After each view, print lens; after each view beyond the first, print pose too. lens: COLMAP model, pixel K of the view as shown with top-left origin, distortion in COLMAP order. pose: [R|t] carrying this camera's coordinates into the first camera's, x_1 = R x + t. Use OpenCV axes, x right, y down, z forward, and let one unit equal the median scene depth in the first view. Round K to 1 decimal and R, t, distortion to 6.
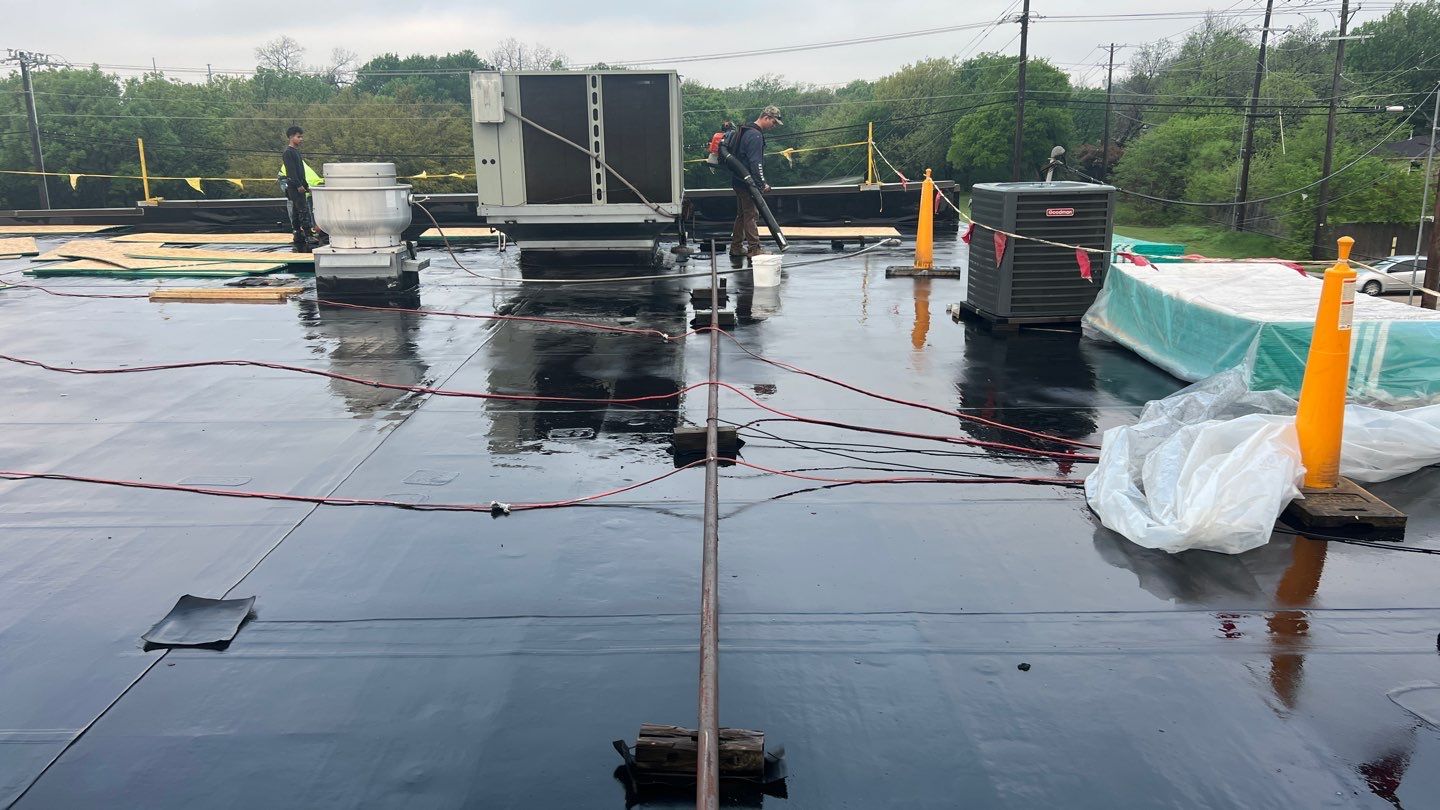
lens RADIAL K [[1095.5, 0, 720.0], [0, 1095.5, 405.0], [0, 0, 1]] dist [0.088957, -0.297433]
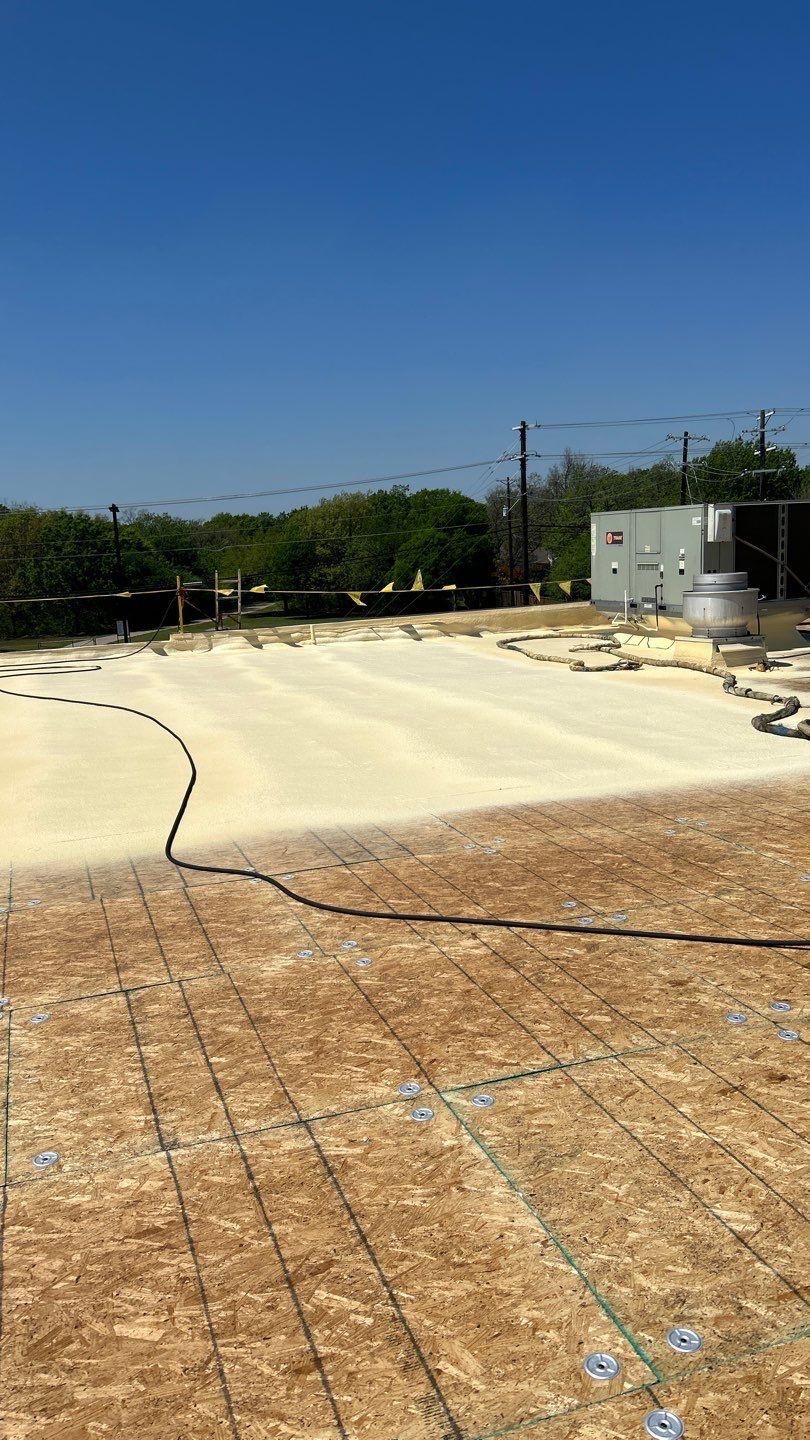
lens RADIAL K [[1095.5, 0, 405.0], [0, 1095.5, 720.0], [0, 0, 1]] dist [0.088957, -0.297433]
pose [[0.940802, -0.074992, 0.330556, -0.258838], [0.108076, 0.990685, -0.082843, 0.005649], [-0.321264, 0.113664, 0.940143, -0.021576]]
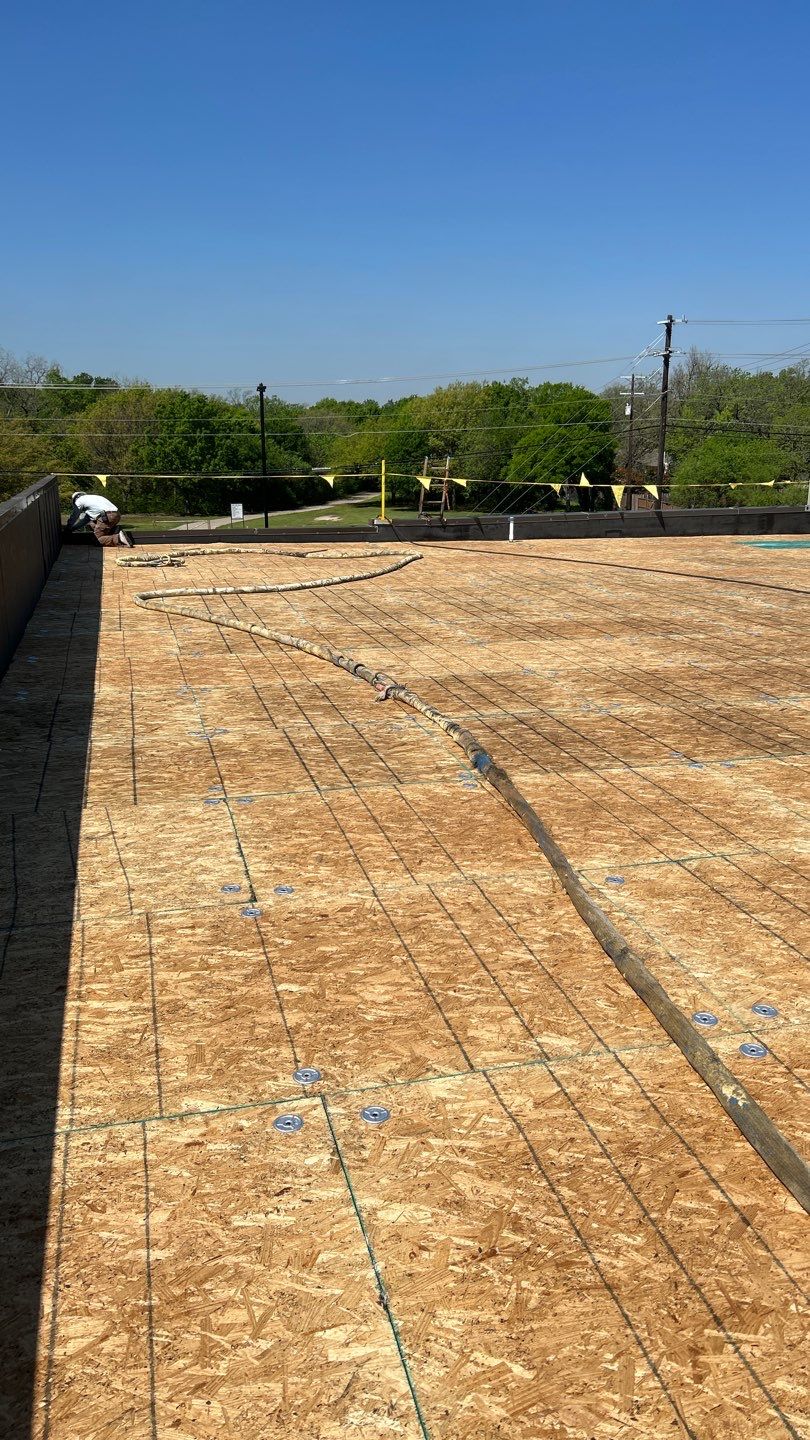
lens RADIAL K [[1095.5, 0, 405.0], [0, 1095.5, 720.0], [0, 0, 1]] dist [0.088957, -0.297433]
pose [[0.963439, -0.042892, 0.264474, -0.308149], [0.043293, 0.999053, 0.004317, 0.004016], [-0.264408, 0.007290, 0.964383, -0.008165]]
